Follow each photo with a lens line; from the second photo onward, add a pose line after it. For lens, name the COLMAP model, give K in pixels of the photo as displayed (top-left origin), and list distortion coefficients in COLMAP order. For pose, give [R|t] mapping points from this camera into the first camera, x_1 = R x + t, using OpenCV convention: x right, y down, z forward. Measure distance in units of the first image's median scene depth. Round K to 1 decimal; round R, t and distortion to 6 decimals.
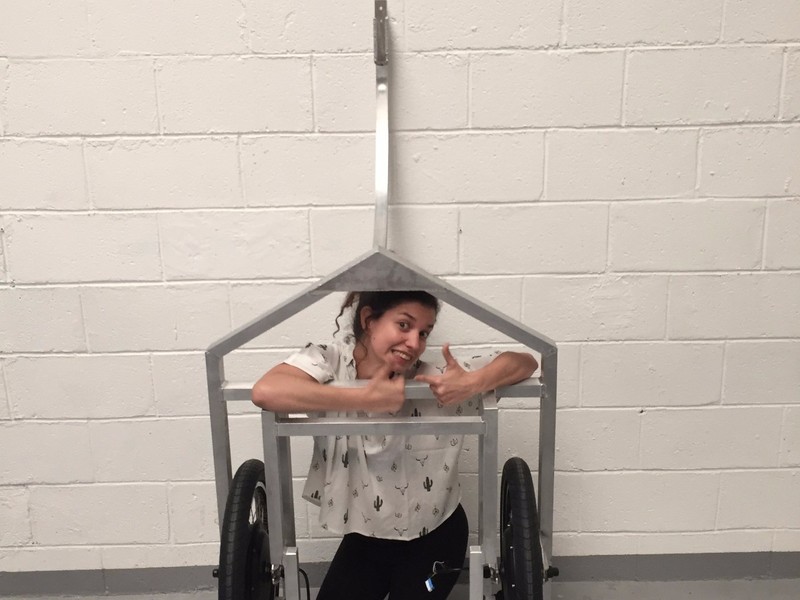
lens RADIAL K [[892.7, 0, 400.0], [0, 892.7, 300.0], [0, 0, 1]] dist [0.068411, -0.061092]
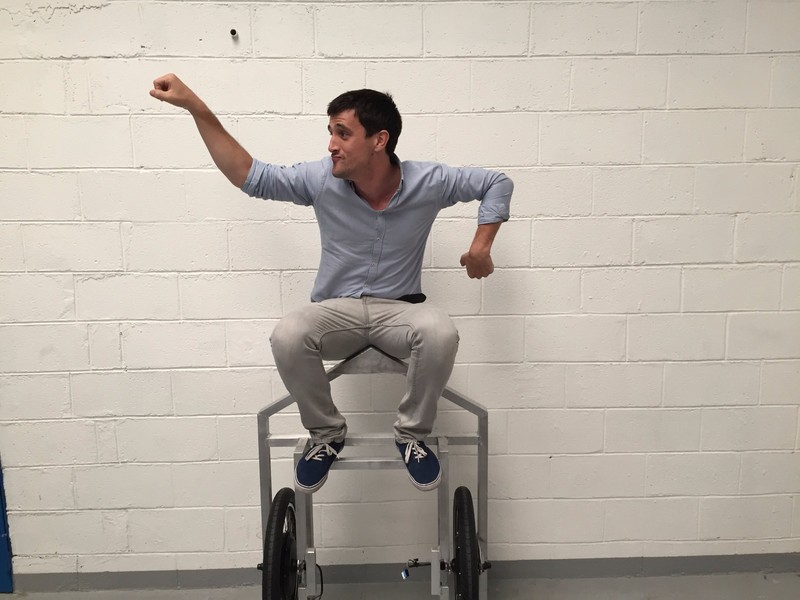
lens RADIAL K [[701.3, 0, 402.6], [0, 701.3, 305.8], [0, 0, 1]] dist [0.093342, -0.146042]
pose [[0.999896, 0.004881, 0.013554, 0.011155], [-0.003447, 0.994583, -0.103893, -0.001647], [-0.013988, 0.103835, 0.994496, -0.186651]]
